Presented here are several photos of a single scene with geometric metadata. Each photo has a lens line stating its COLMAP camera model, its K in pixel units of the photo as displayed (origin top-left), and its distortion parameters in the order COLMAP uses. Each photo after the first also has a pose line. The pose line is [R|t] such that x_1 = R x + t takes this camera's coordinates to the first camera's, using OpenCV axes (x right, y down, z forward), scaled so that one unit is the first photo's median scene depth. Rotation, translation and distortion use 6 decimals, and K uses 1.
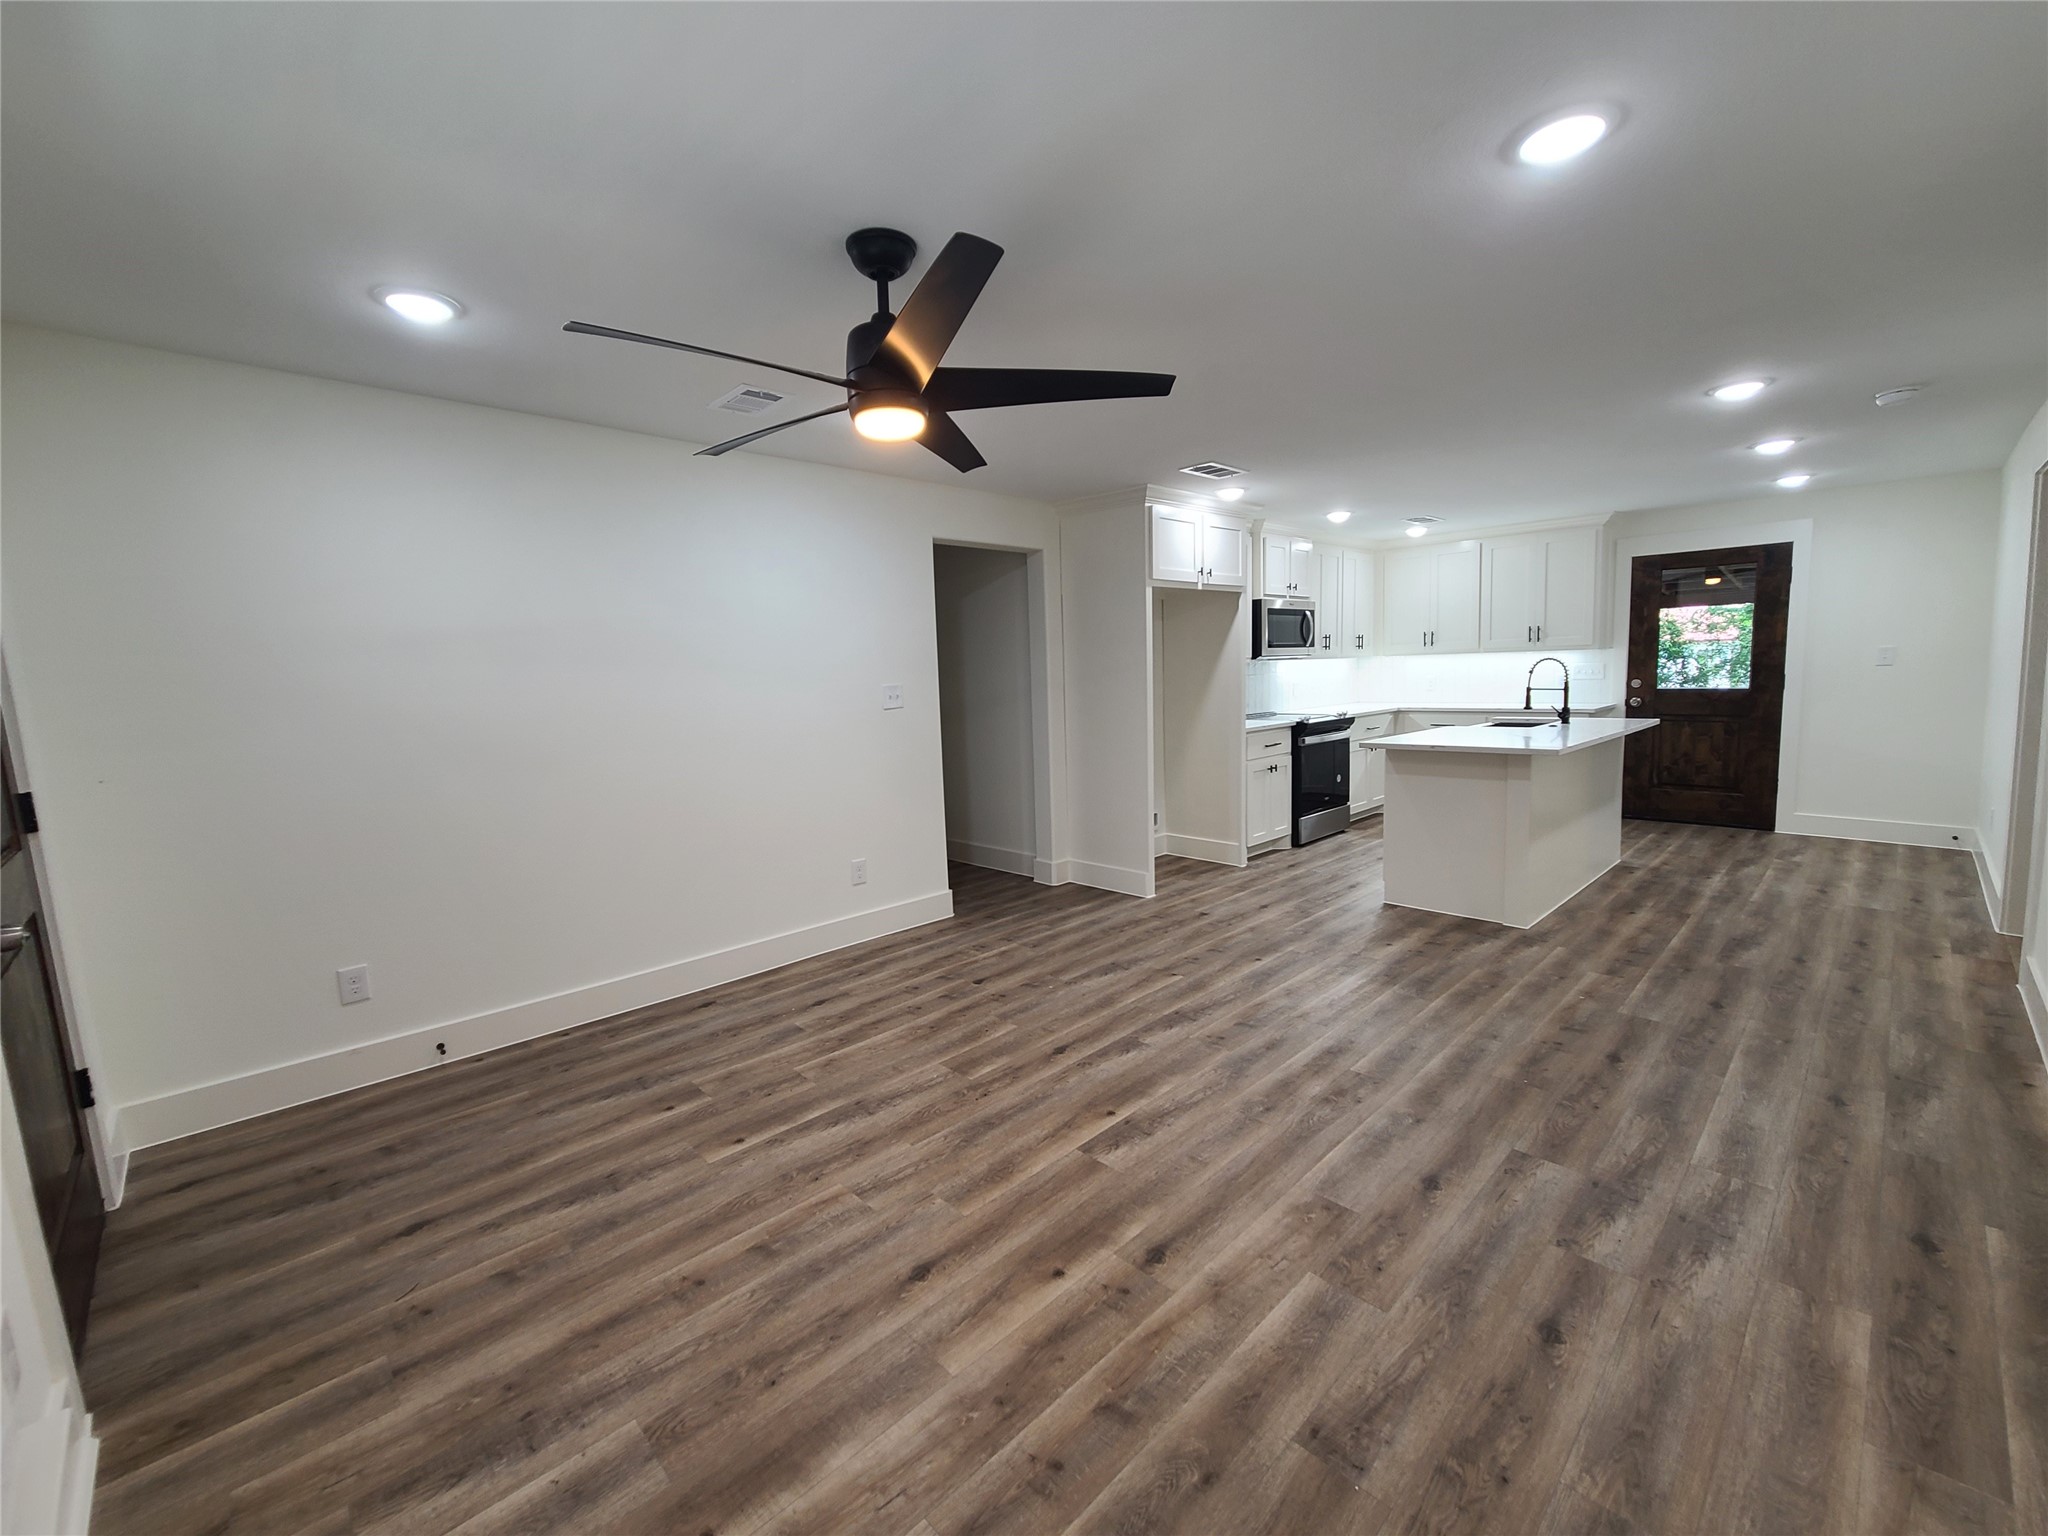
lens RADIAL K [[841.7, 0, 1019.4], [0, 841.7, 745.3], [0, 0, 1]] dist [0.000746, -0.001213]
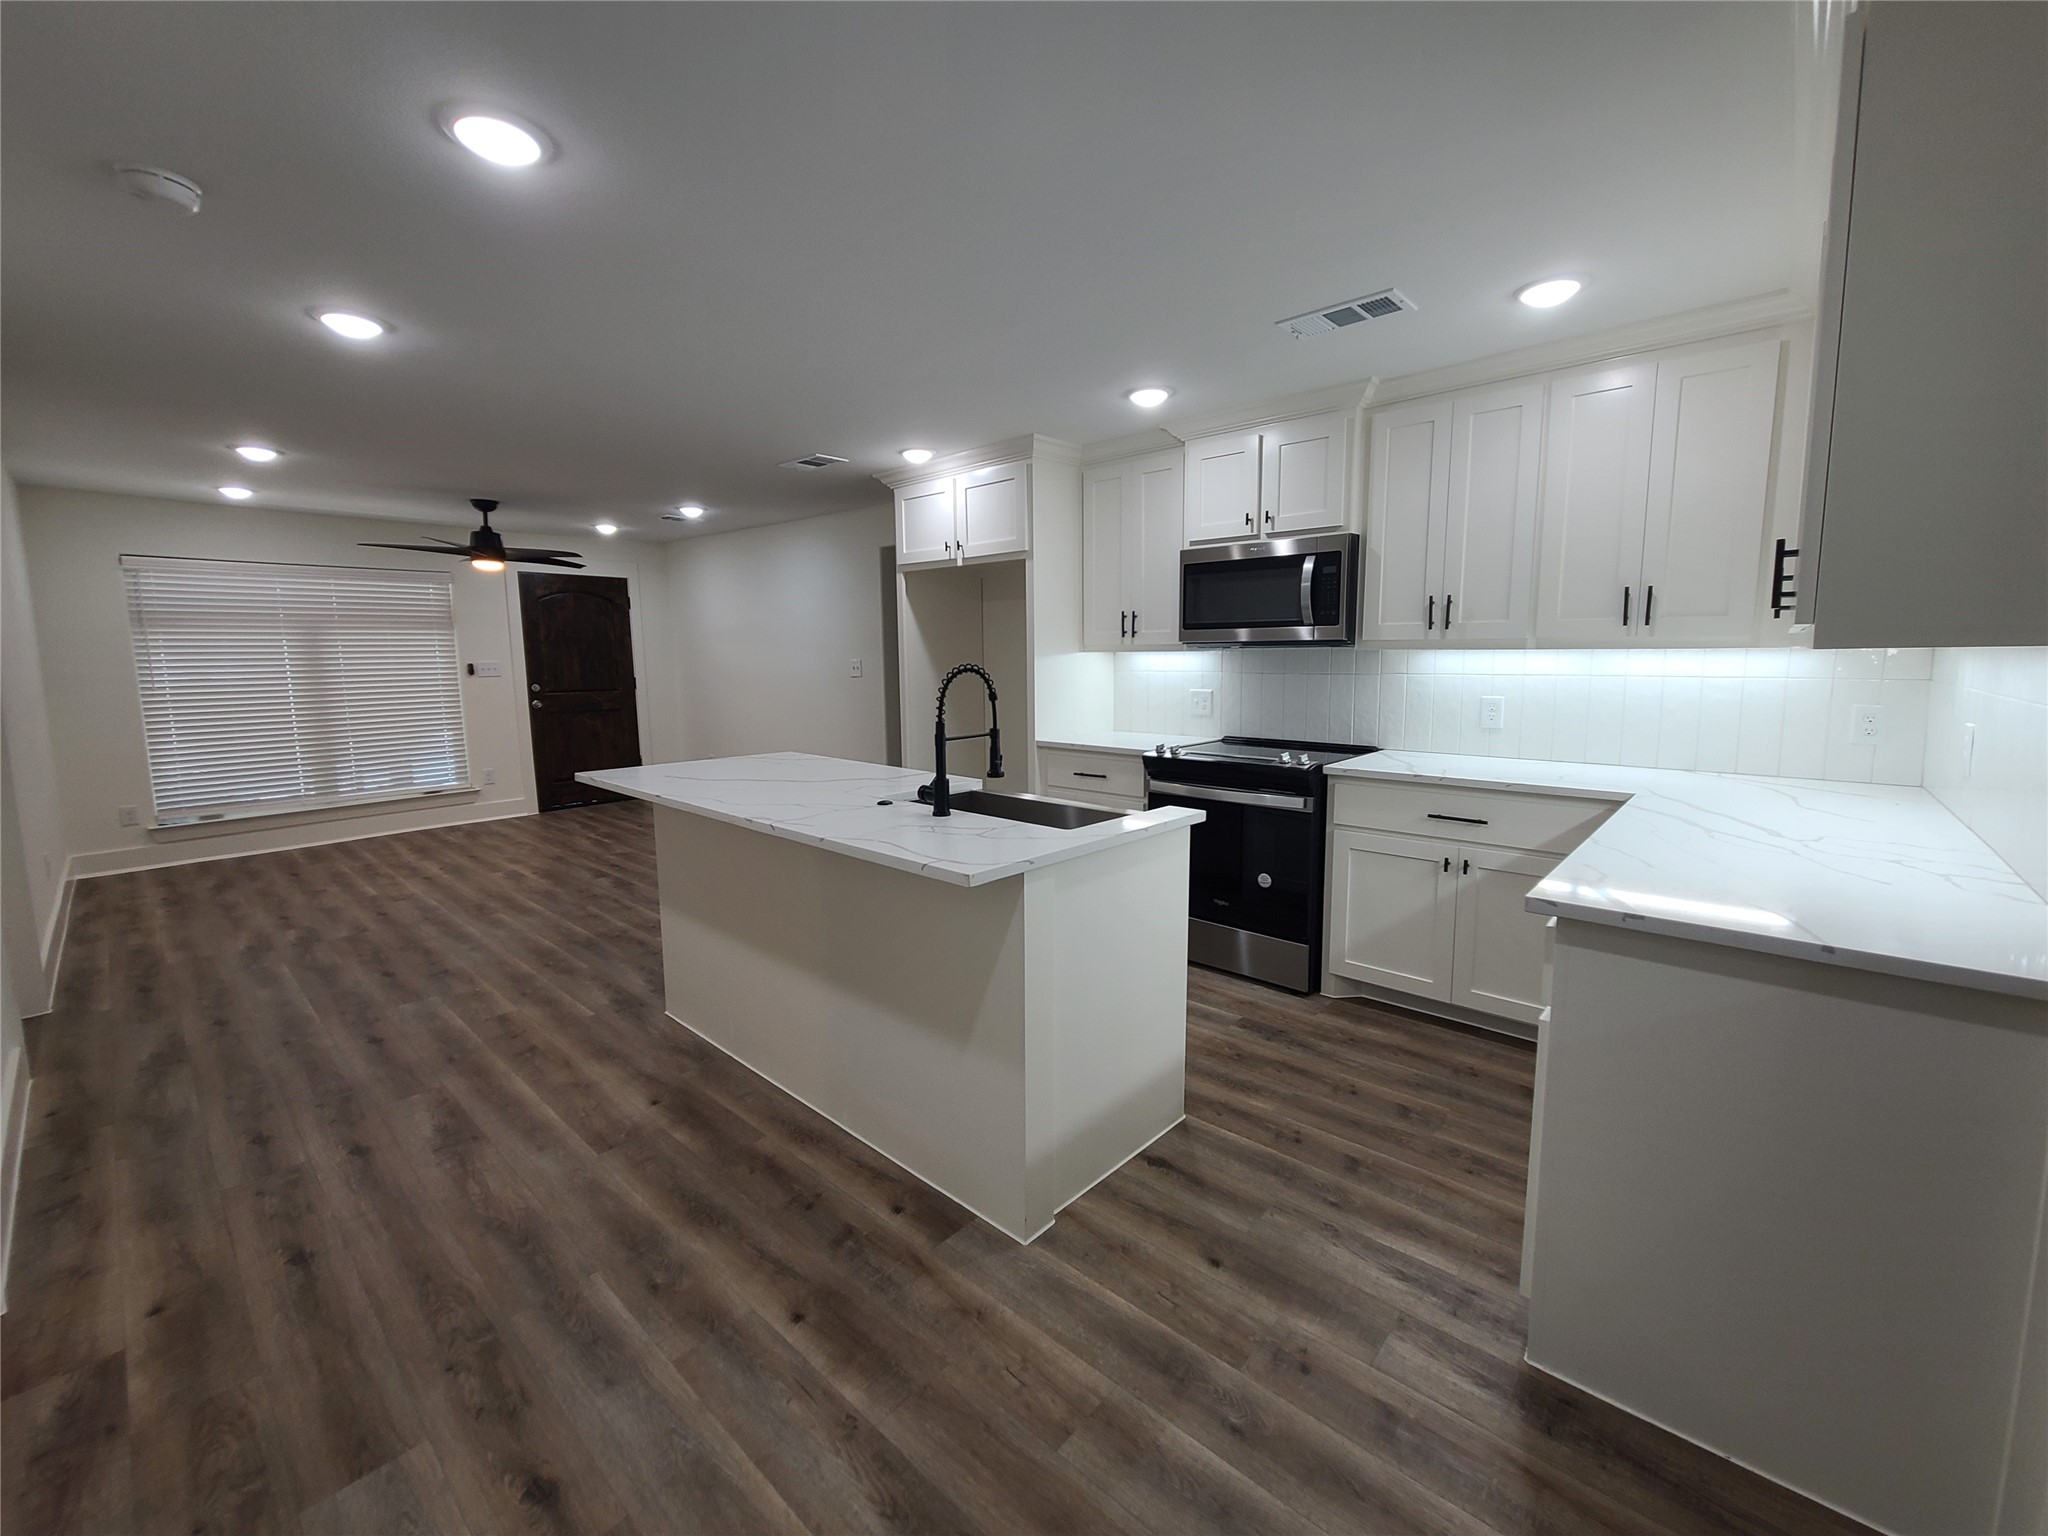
lens RADIAL K [[841.7, 0, 1019.4], [0, 841.7, 745.3], [0, 0, 1]] dist [0.000746, -0.001213]
pose [[0.067455, 0.143115, -0.987405, 1.034888], [-0.087664, 0.986681, 0.137021, -0.120562], [0.993864, 0.077317, 0.079103, 0.952026]]
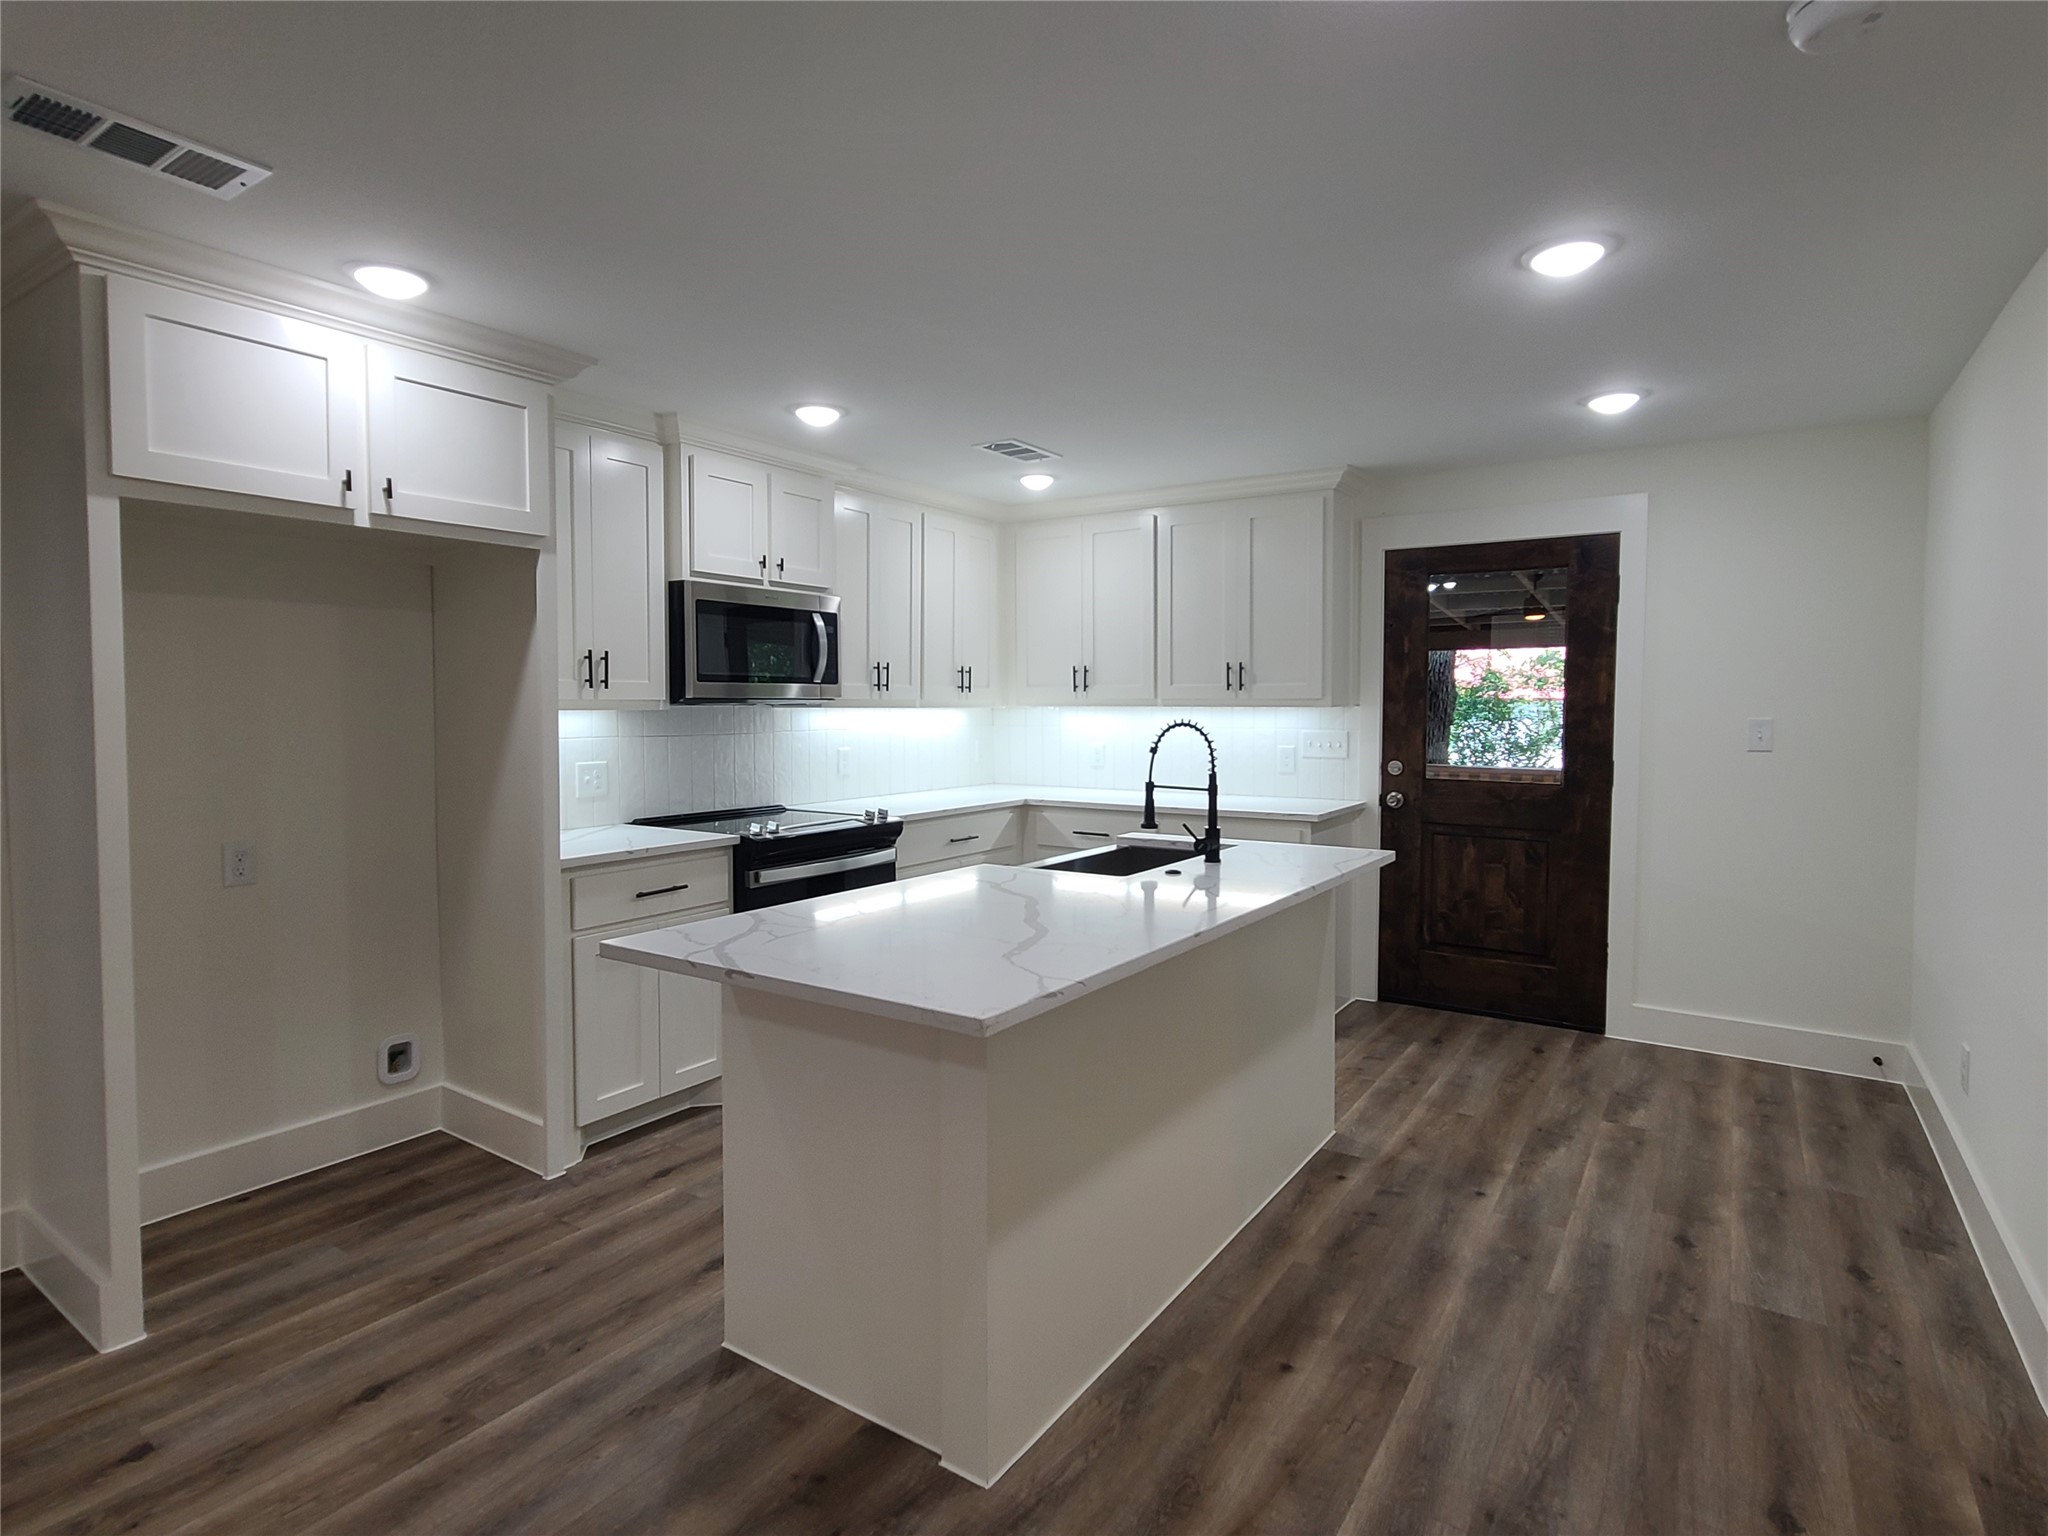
lens RADIAL K [[1054.1, 0, 1028.6], [0, 1054.1, 740.7], [0, 0, 1]] dist [0.002627, 0.000784]
pose [[0.975804, 0.025806, 0.217120, 0.395502], [-0.012414, 0.997948, -0.062819, -0.052035], [-0.218295, 0.058603, 0.974122, 0.418633]]
